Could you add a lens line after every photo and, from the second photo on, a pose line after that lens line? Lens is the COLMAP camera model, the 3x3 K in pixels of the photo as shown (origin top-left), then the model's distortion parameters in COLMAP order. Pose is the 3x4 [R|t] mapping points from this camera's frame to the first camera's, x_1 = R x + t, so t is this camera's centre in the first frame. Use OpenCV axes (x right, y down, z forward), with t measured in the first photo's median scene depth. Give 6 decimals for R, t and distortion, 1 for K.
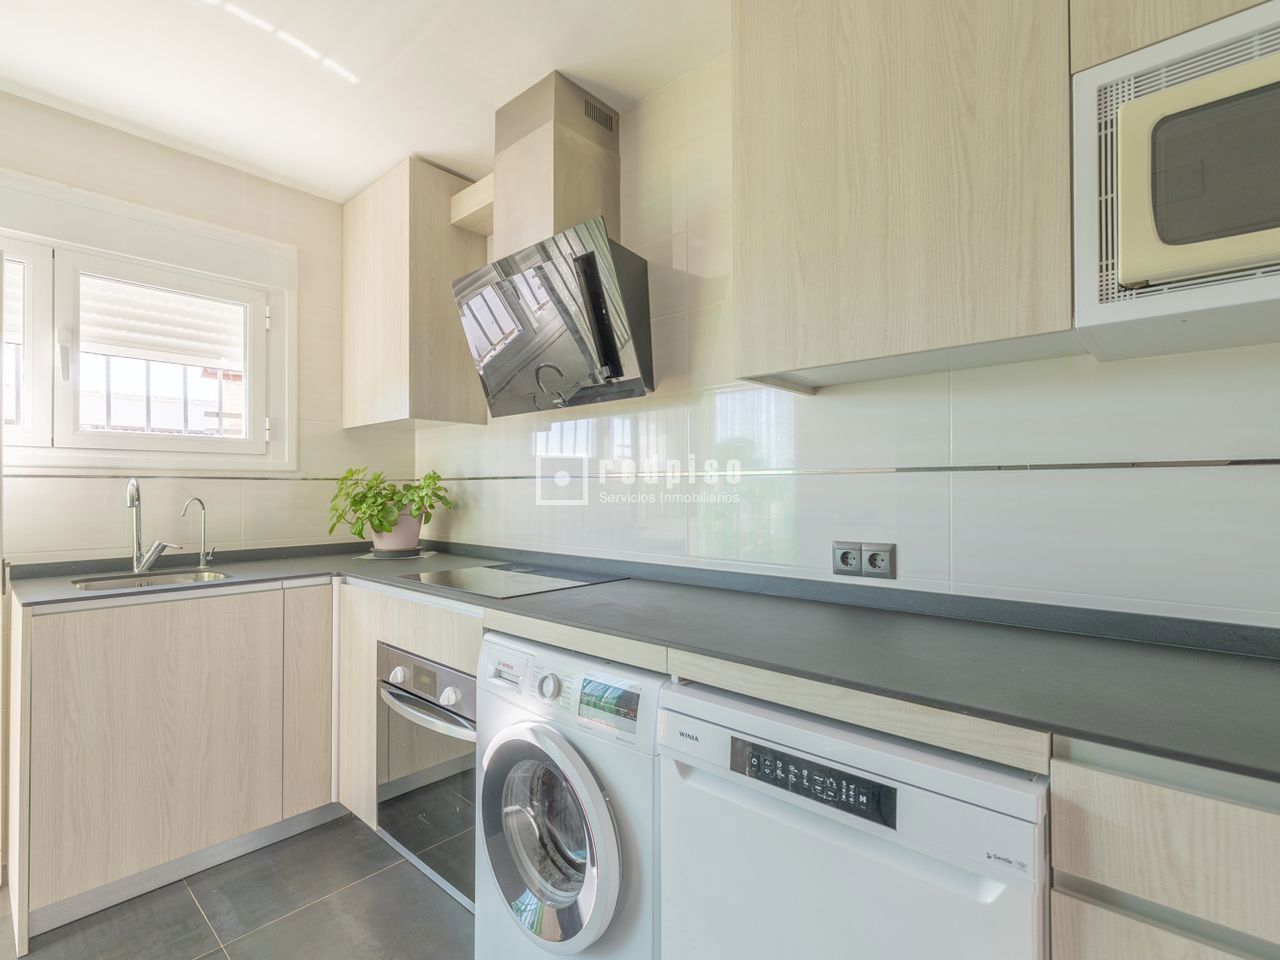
lens RADIAL K [[603.1, 0, 640.0], [0, 603.1, 480.0], [0, 0, 1]] dist [0.001050, 0.000798]
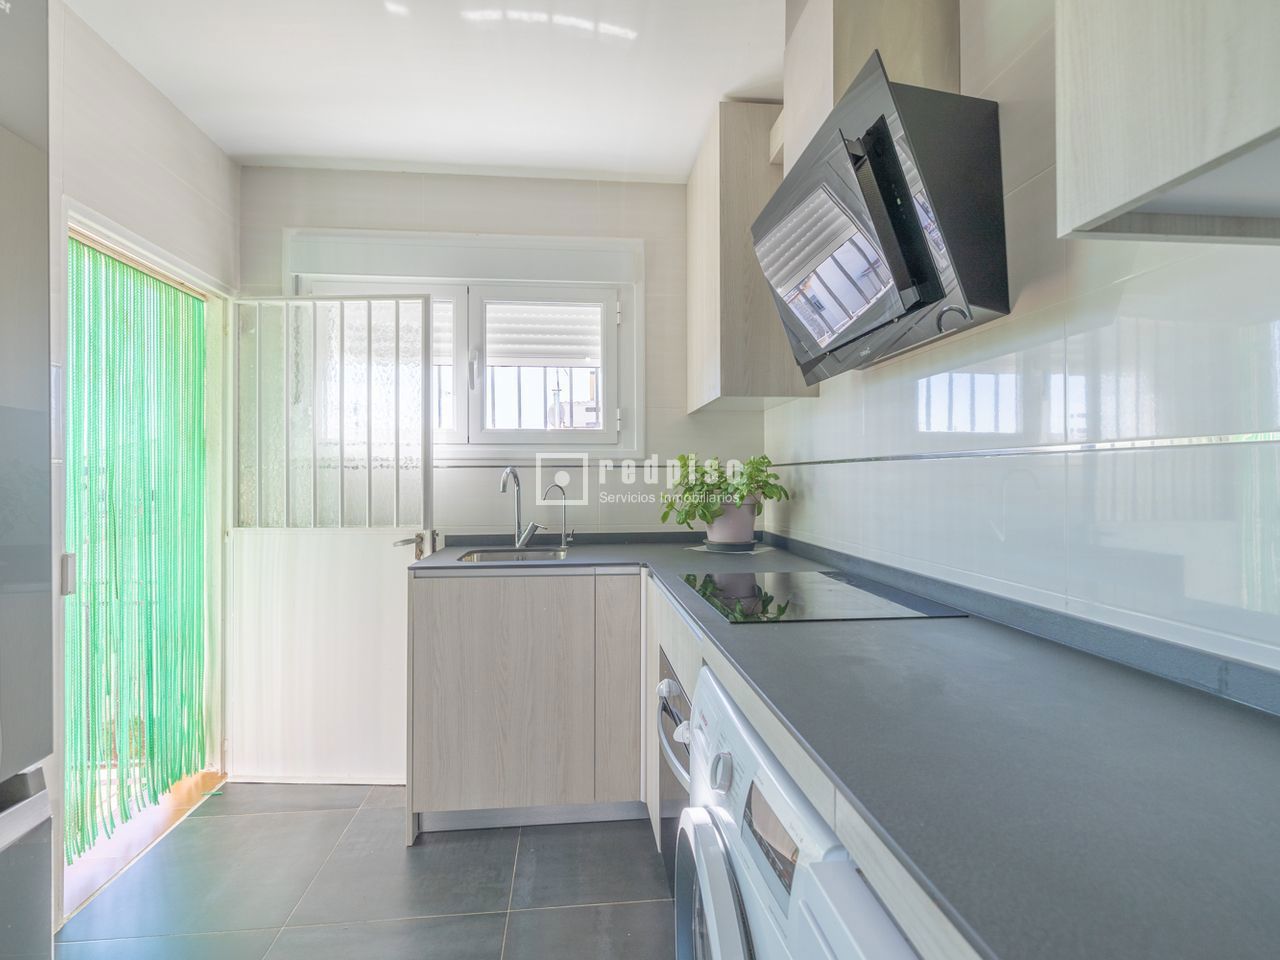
lens RADIAL K [[617.2, 0, 640.0], [0, 617.2, 471.9], [0, 0, 1]] dist [0.002413, 0.000930]
pose [[0.744483, -0.006241, -0.667612, 0.136019], [0.012046, 0.999919, 0.004086, 0.003433], [0.667533, -0.011084, 0.744498, 0.243561]]
